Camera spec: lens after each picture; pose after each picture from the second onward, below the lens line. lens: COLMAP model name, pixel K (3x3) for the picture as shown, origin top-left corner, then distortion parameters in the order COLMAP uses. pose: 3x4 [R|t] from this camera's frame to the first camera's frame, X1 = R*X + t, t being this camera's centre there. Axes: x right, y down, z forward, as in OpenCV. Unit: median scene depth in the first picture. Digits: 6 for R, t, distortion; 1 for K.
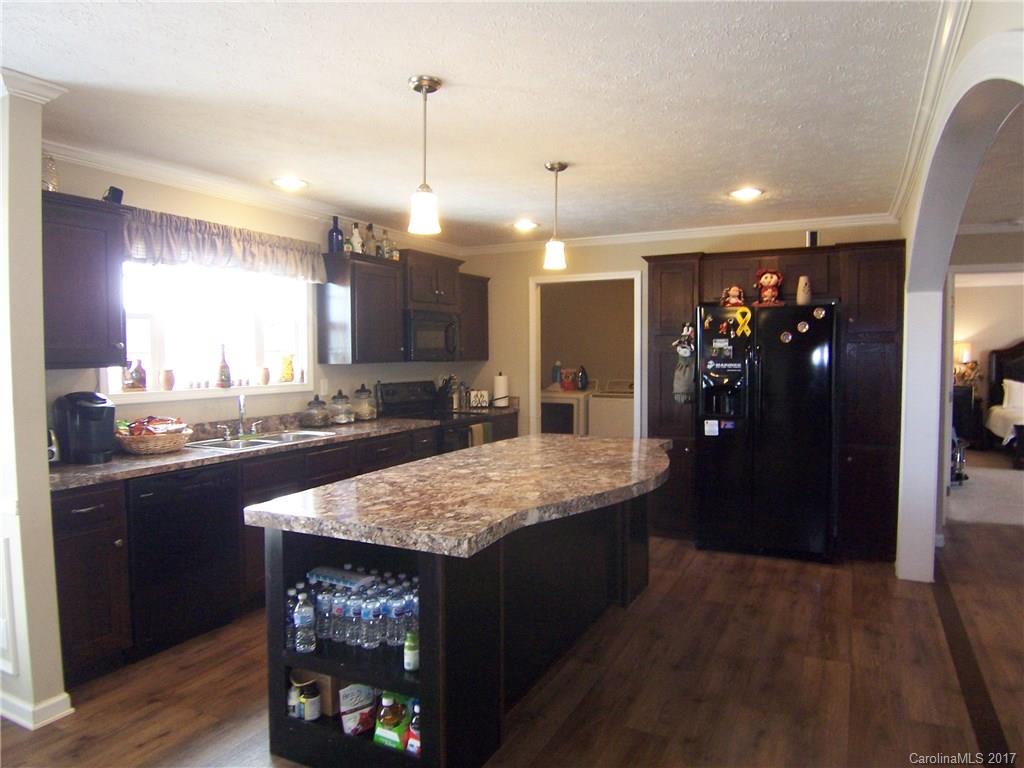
lens RADIAL K [[686.1, 0, 512.0], [0, 686.1, 384.0], [0, 0, 1]] dist [-0.002135, -0.057015]
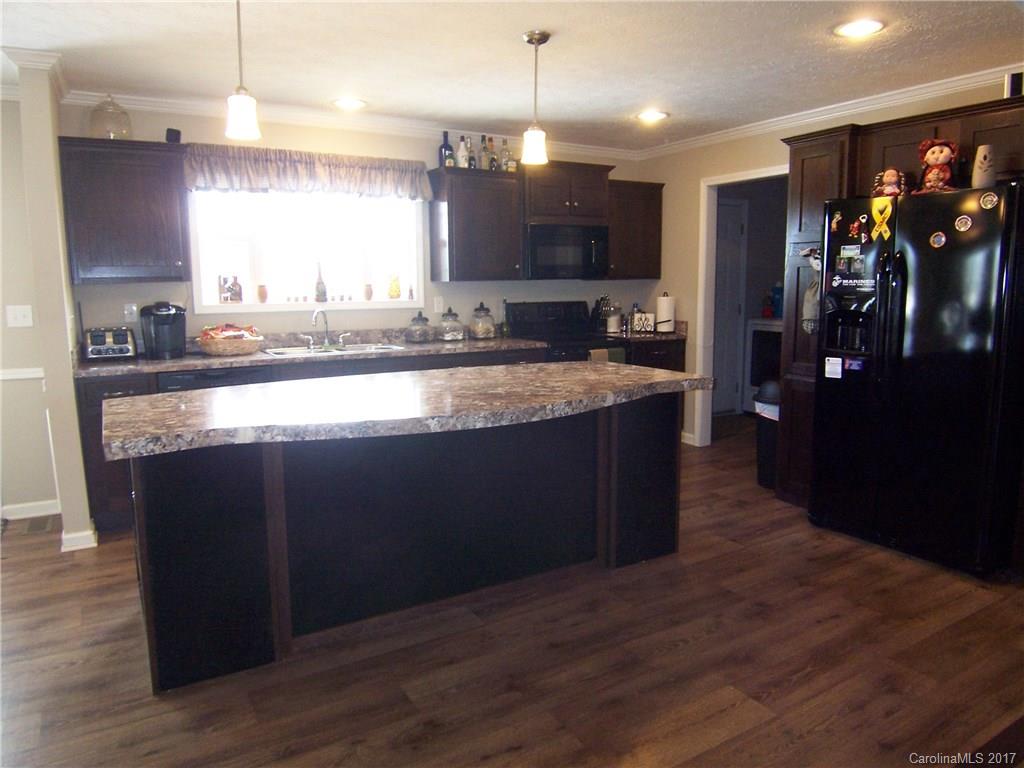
lens RADIAL K [[686.1, 0, 512.0], [0, 686.1, 384.0], [0, 0, 1]] dist [-0.002135, -0.057015]
pose [[0.839781, 0.077788, -0.537324, 0.406791], [-0.019649, 0.993389, 0.113103, 0.004882], [0.542570, -0.084424, 0.835758, 0.202115]]
